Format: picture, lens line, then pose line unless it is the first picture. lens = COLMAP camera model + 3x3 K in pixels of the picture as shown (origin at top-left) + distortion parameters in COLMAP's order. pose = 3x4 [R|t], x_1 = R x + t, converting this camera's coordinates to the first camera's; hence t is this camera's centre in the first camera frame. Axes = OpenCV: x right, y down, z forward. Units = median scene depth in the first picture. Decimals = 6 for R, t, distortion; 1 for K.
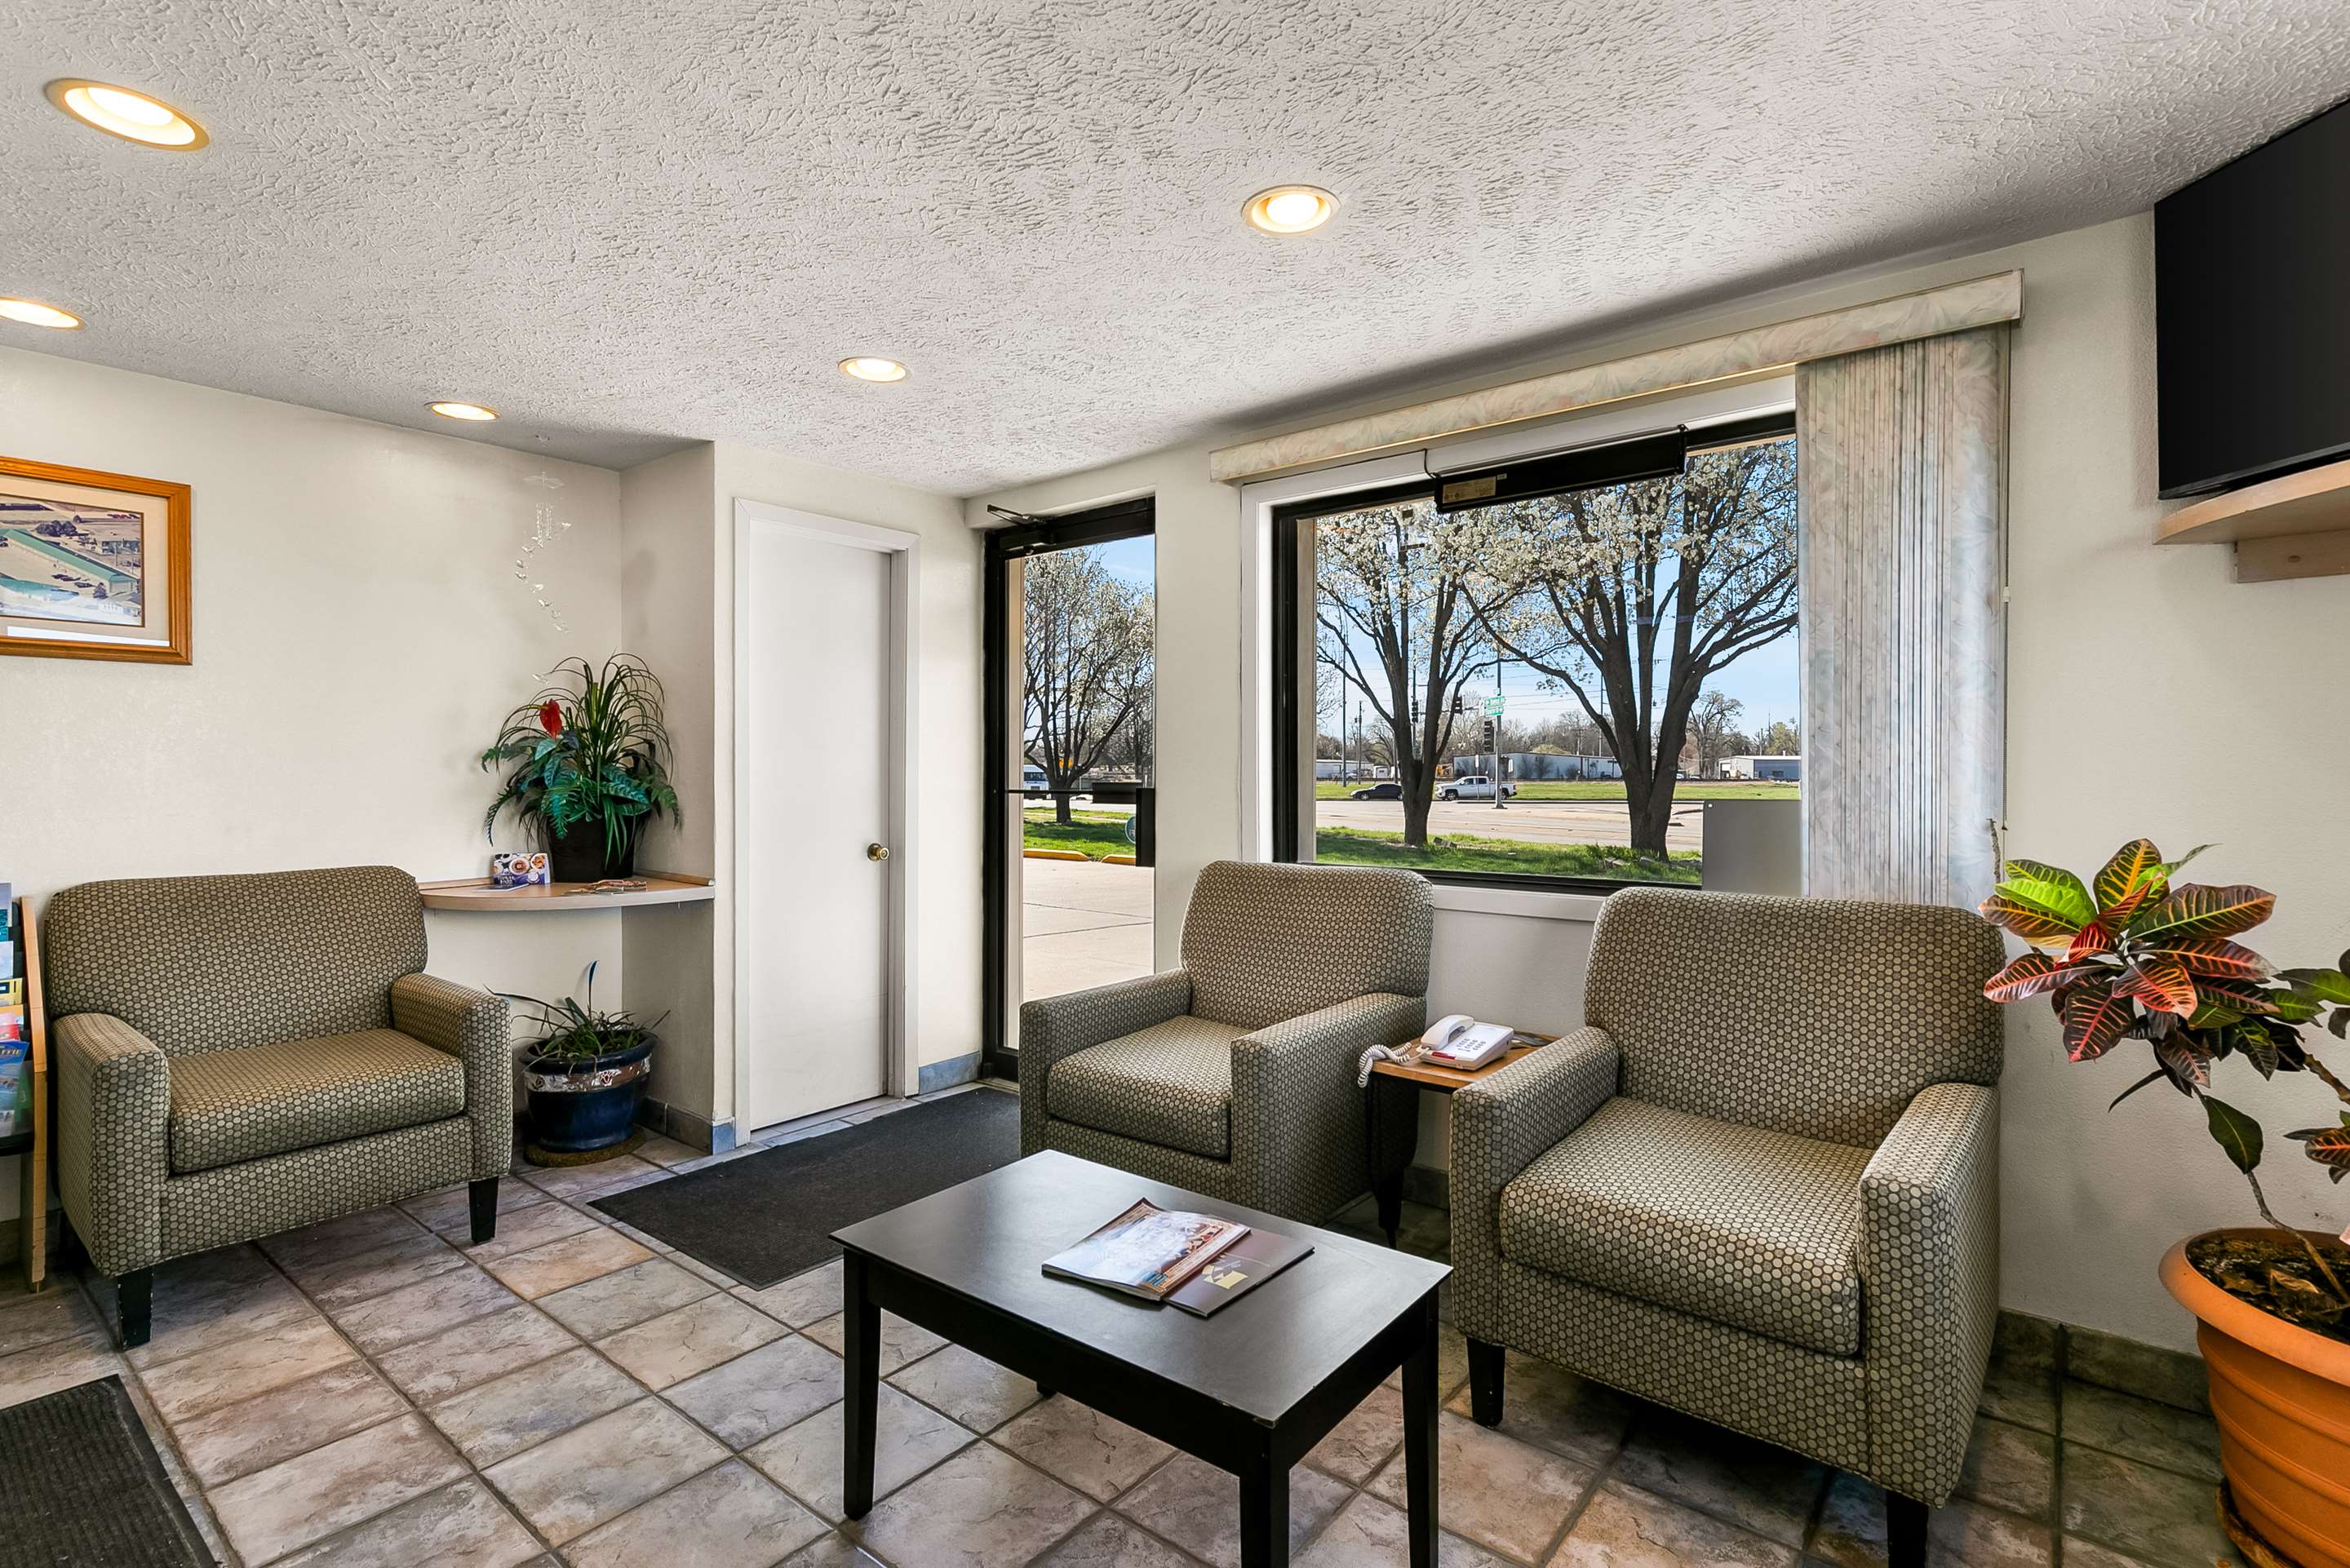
lens RADIAL K [[1107.6, 0, 1188.6], [0, 1107.6, 781.9], [0, 0, 1]] dist [0.001666, 0.000361]
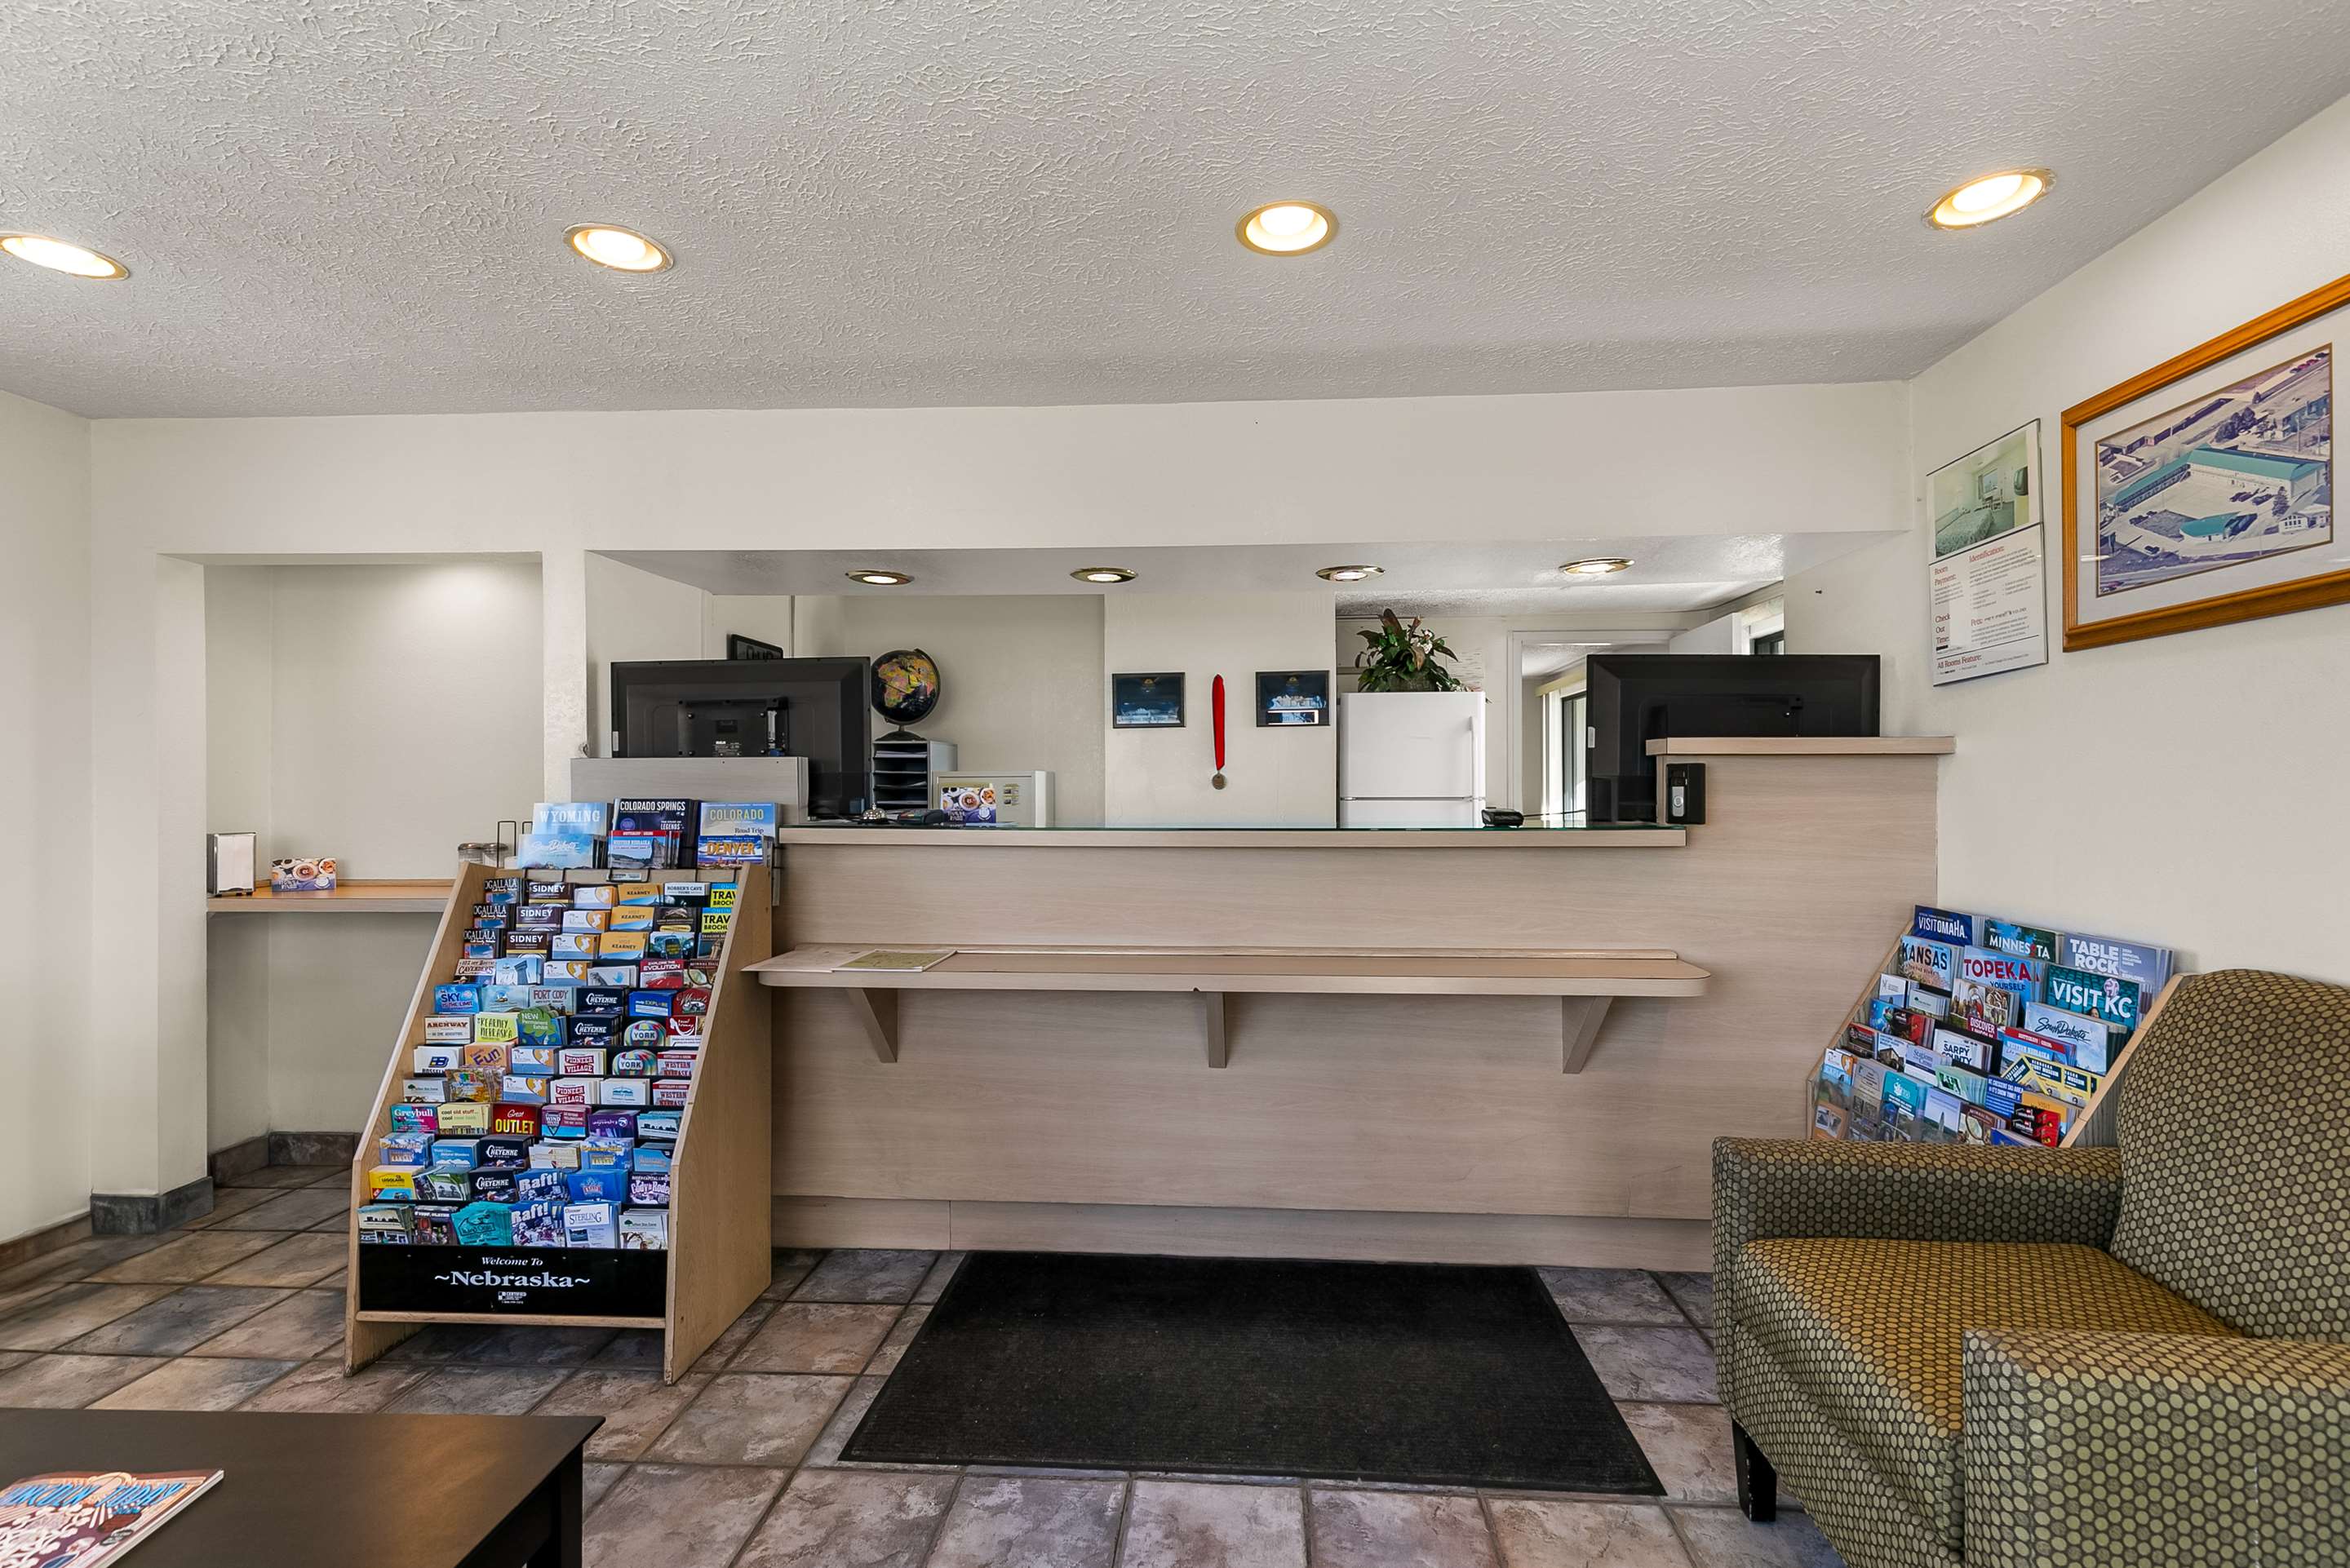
lens RADIAL K [[1044.5, 0, 1184.9], [0, 1044.5, 786.3], [0, 0, 1]] dist [0.007669, 0.000791]
pose [[-0.814935, 0.002569, -0.579547, -0.146477], [0.002290, 0.999997, 0.001213, -0.015931], [0.579548, -0.000339, -0.814938, 1.136058]]
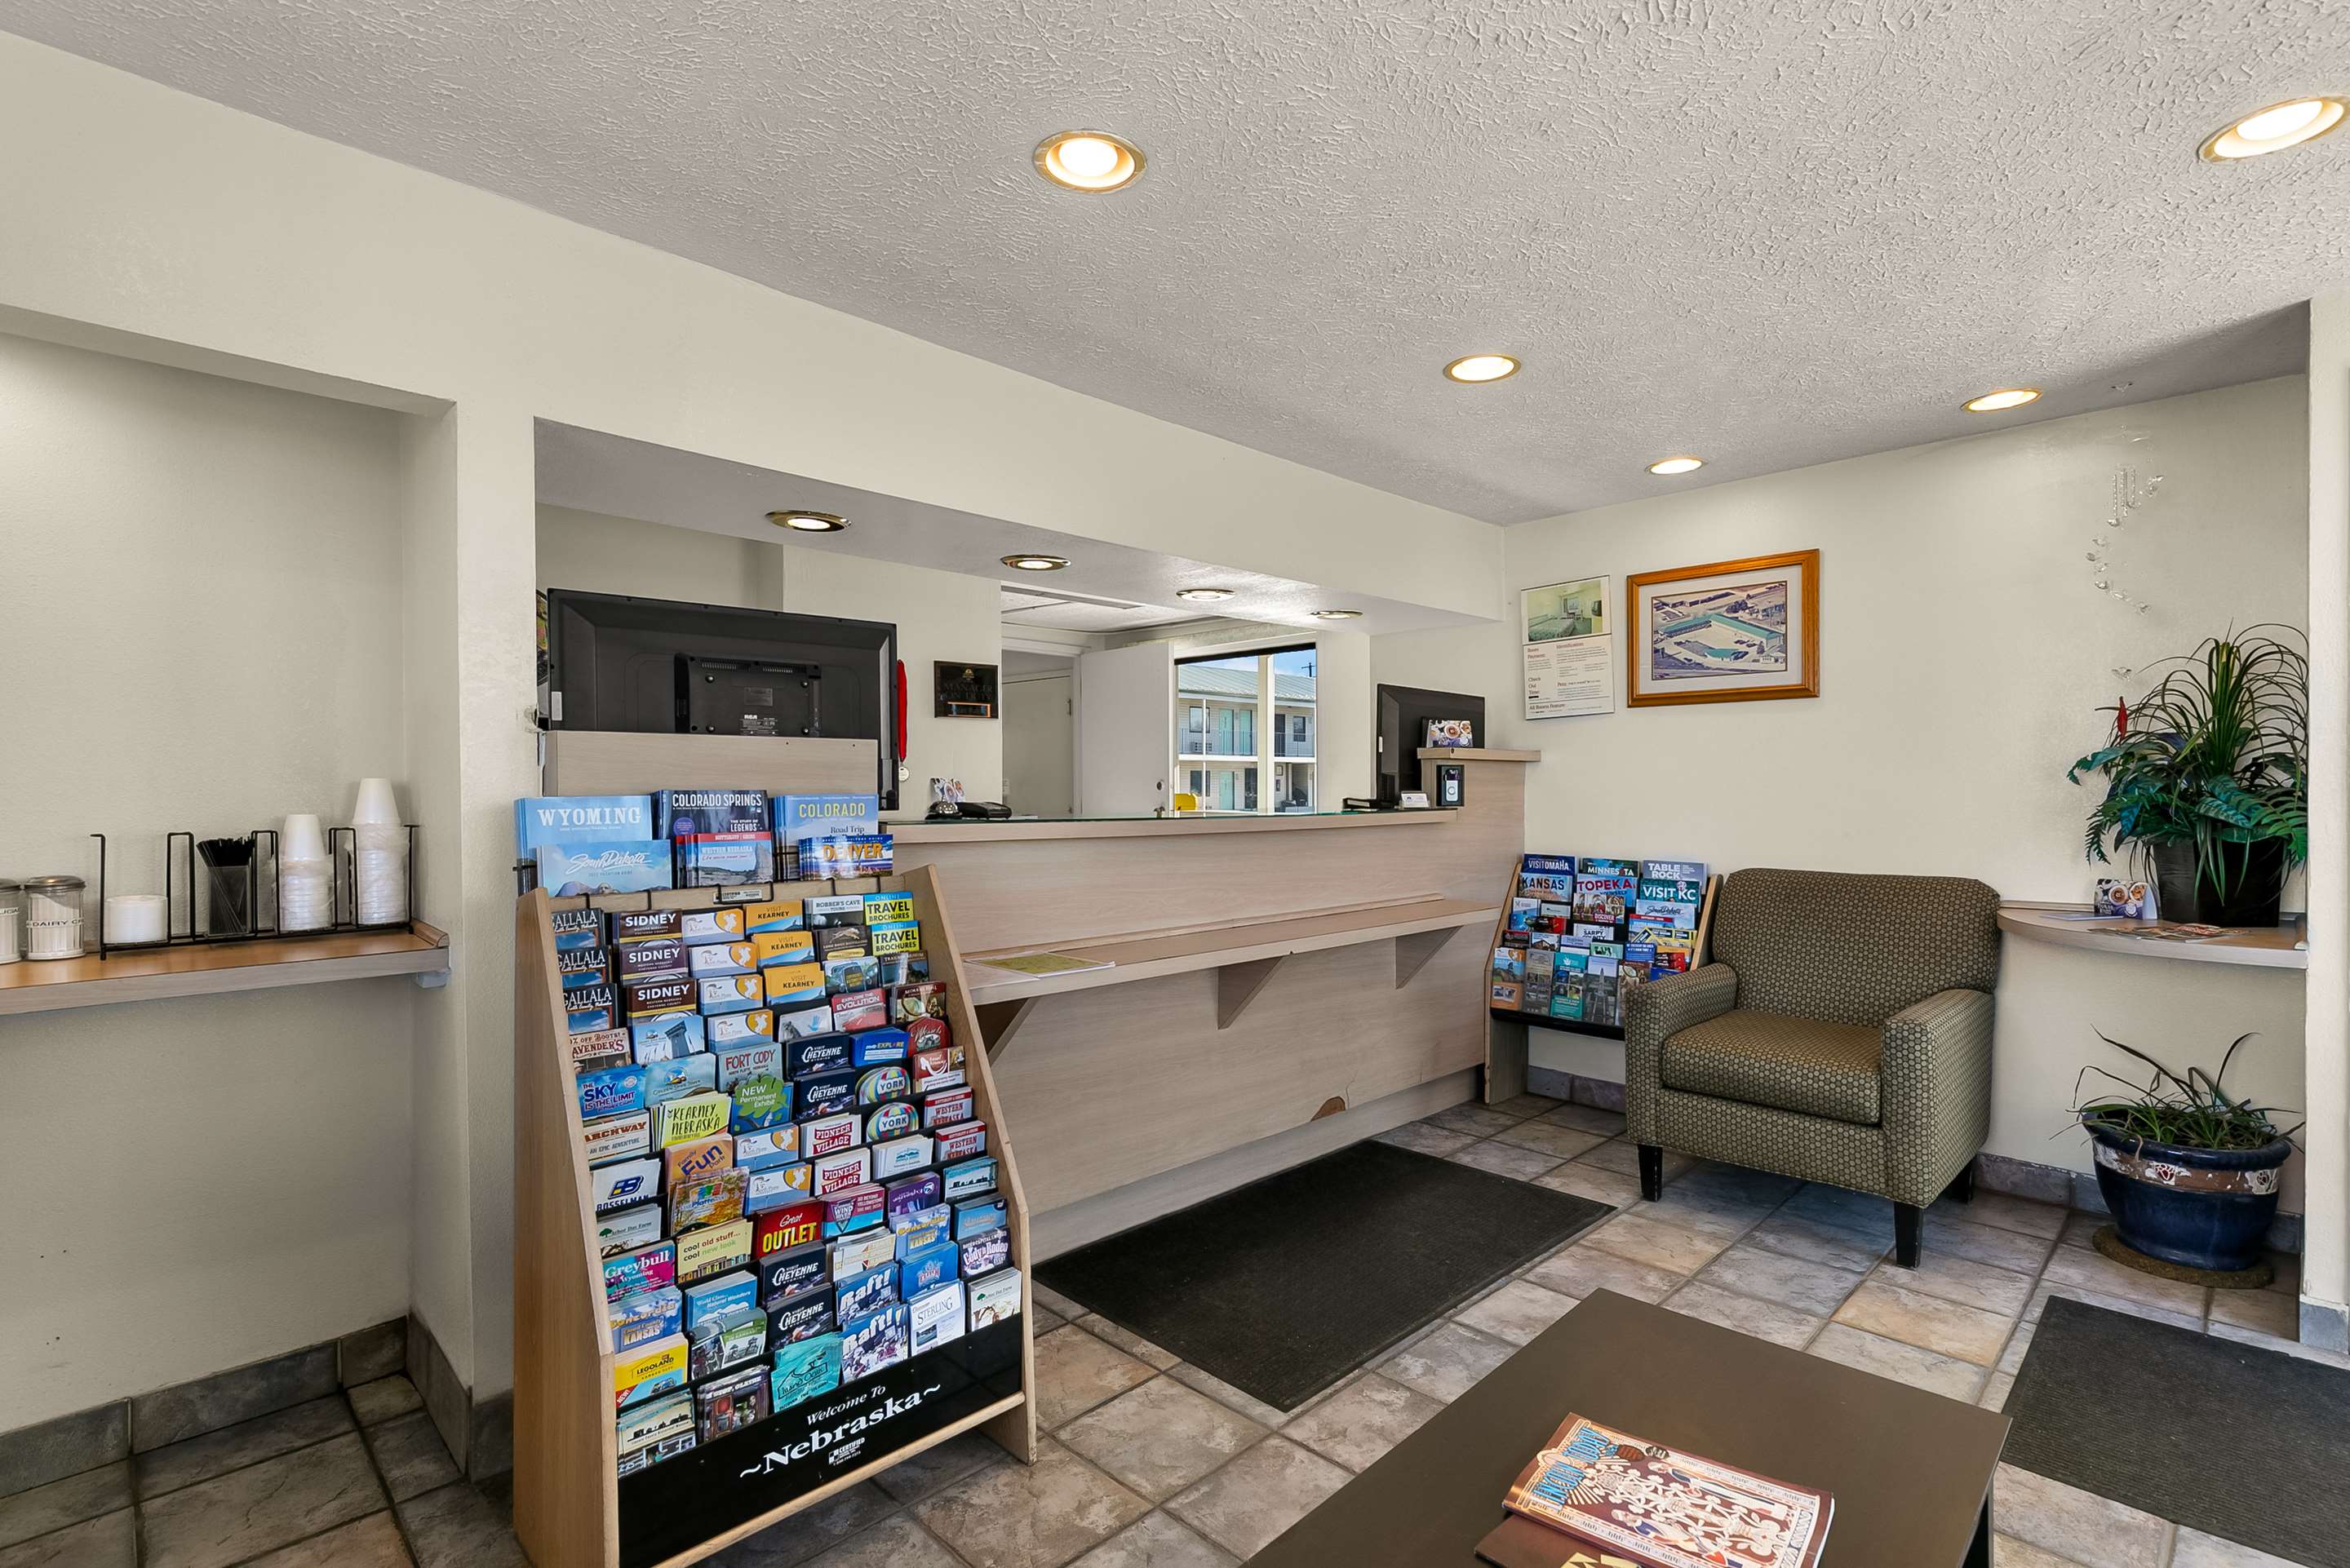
lens RADIAL K [[1100.0, 0, 1182.5], [0, 1100.0, 788.3], [0, 0, 1]] dist [0.005098, -0.000318]
pose [[-0.108805, 0.005772, -0.994046, 0.396040], [-0.003263, 0.999976, 0.006163, -0.011427], [0.994058, 0.003914, -0.108783, 0.466385]]
